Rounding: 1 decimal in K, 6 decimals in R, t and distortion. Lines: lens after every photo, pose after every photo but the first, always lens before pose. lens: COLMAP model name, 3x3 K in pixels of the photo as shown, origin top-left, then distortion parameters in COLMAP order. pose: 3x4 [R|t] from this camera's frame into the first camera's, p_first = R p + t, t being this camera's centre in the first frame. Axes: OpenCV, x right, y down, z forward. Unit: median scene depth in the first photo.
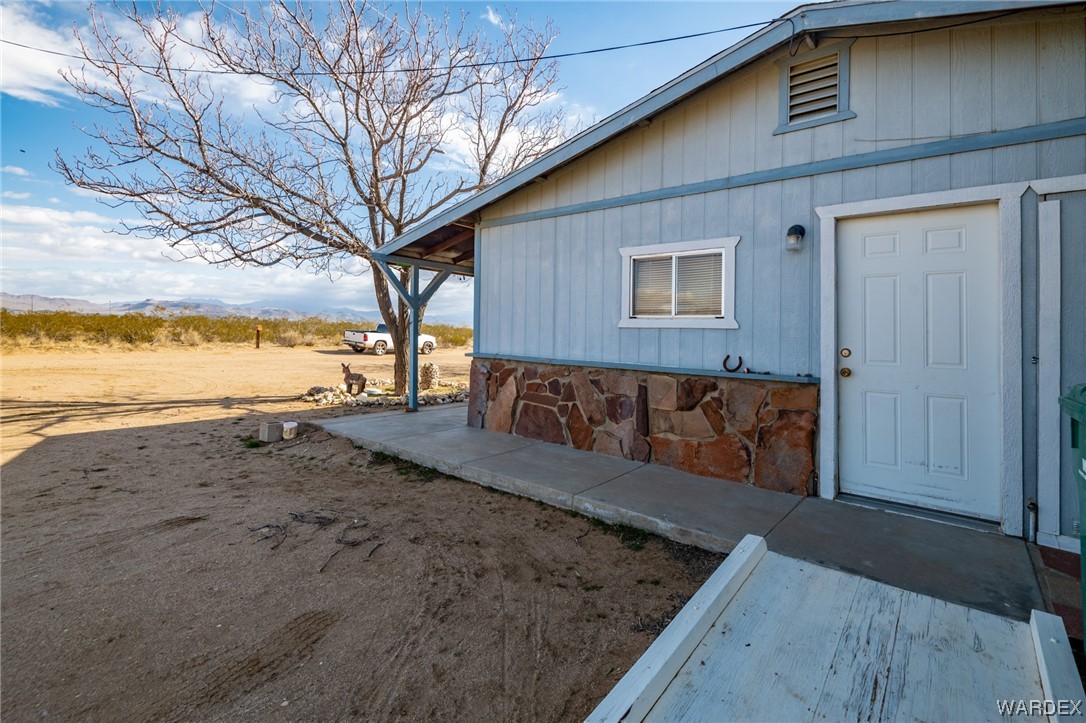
lens RADIAL K [[506.1, 0, 543.7], [0, 506.1, 319.7], [0, 0, 1]] dist [0.024140, -0.012964]
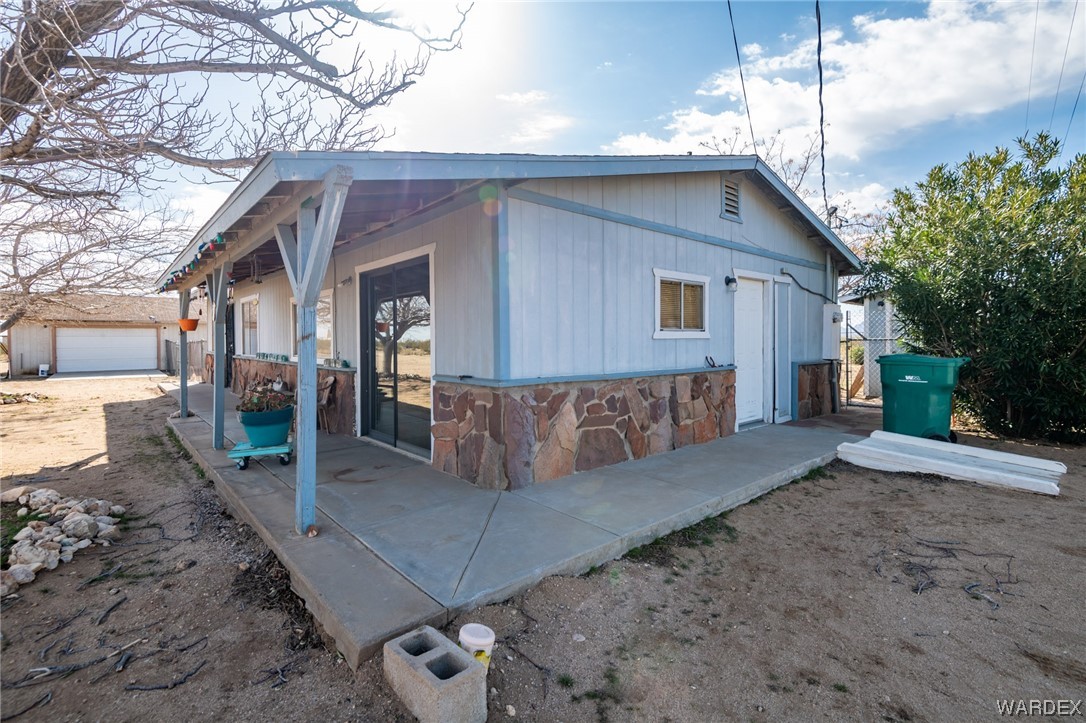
lens RADIAL K [[506.1, 0, 530.2], [0, 506.1, 330.4], [0, 0, 1]] dist [0.024140, -0.012964]
pose [[0.158723, -0.009744, 0.987275, -0.893103], [-0.017950, 0.999758, 0.012753, -0.011241], [-0.987160, -0.019745, 0.158509, 0.969934]]
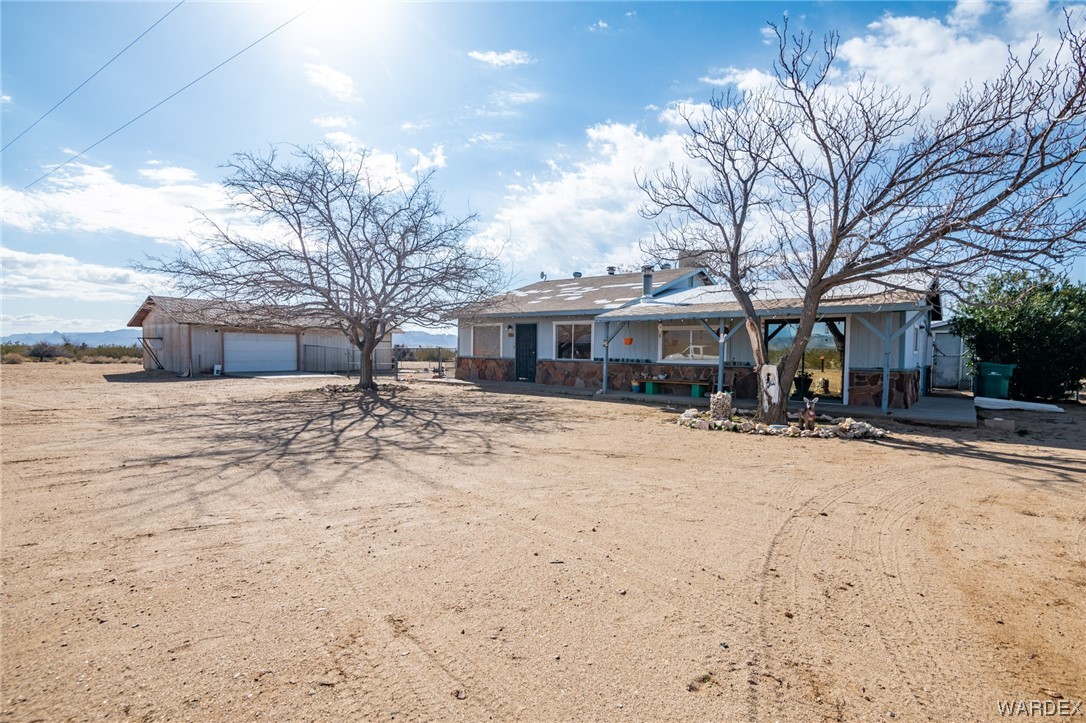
lens RADIAL K [[516.0, 0, 527.0], [0, 516.0, 376.7], [0, 0, 1]] dist [0.005114, -0.000738]
pose [[0.008124, -0.079339, 0.996815, -2.271328], [-0.040848, 0.995989, 0.079607, -0.000453], [-0.999132, -0.041365, 0.004850, 2.660273]]
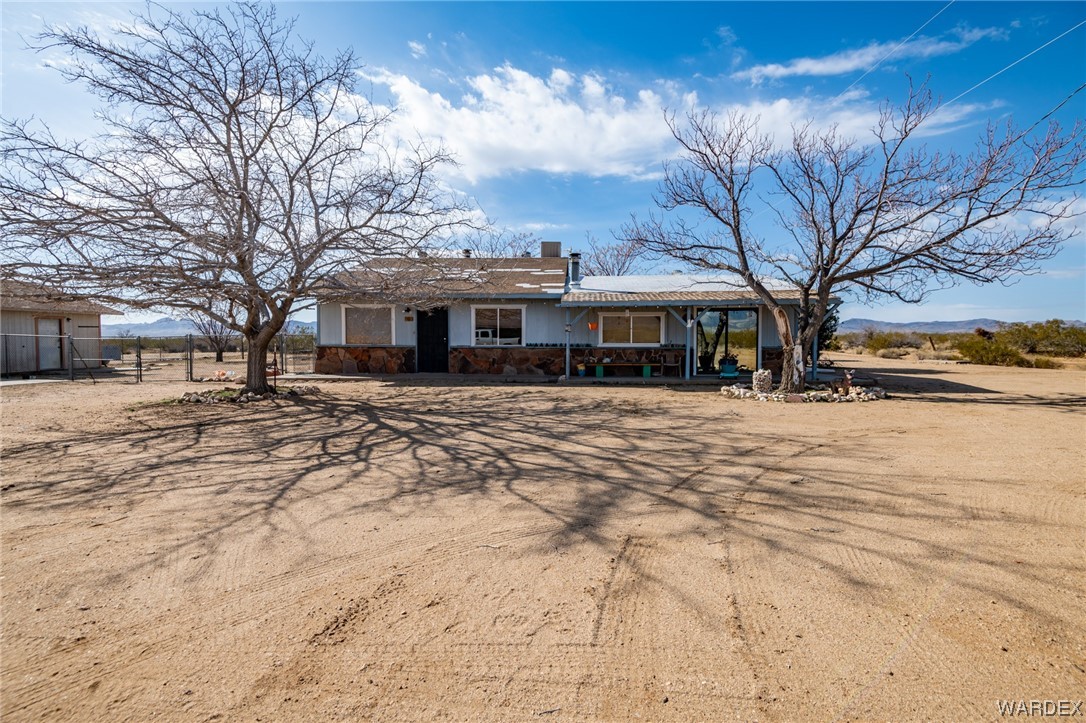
lens RADIAL K [[506.1, 0, 542.0], [0, 506.1, 352.0], [0, 0, 1]] dist [0.024140, -0.012964]
pose [[-0.589592, -0.051591, 0.806052, -1.588108], [-0.039947, 0.998599, 0.034696, 0.061659], [-0.806713, -0.011743, -0.590827, 3.936599]]
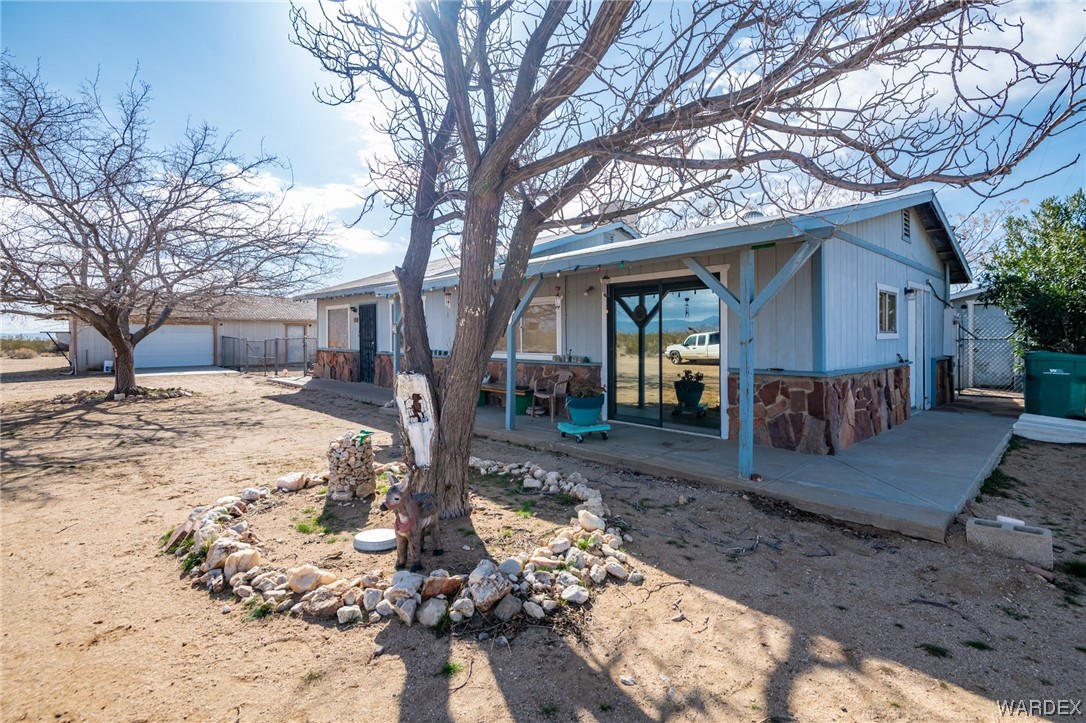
lens RADIAL K [[506.1, 0, 529.0], [0, 506.1, 344.1], [0, 0, 1]] dist [0.024140, -0.012964]
pose [[0.119070, -0.042902, 0.991959, -1.214483], [-0.021671, 0.998716, 0.045796, -0.014103], [-0.992649, -0.026949, 0.117987, 1.593327]]
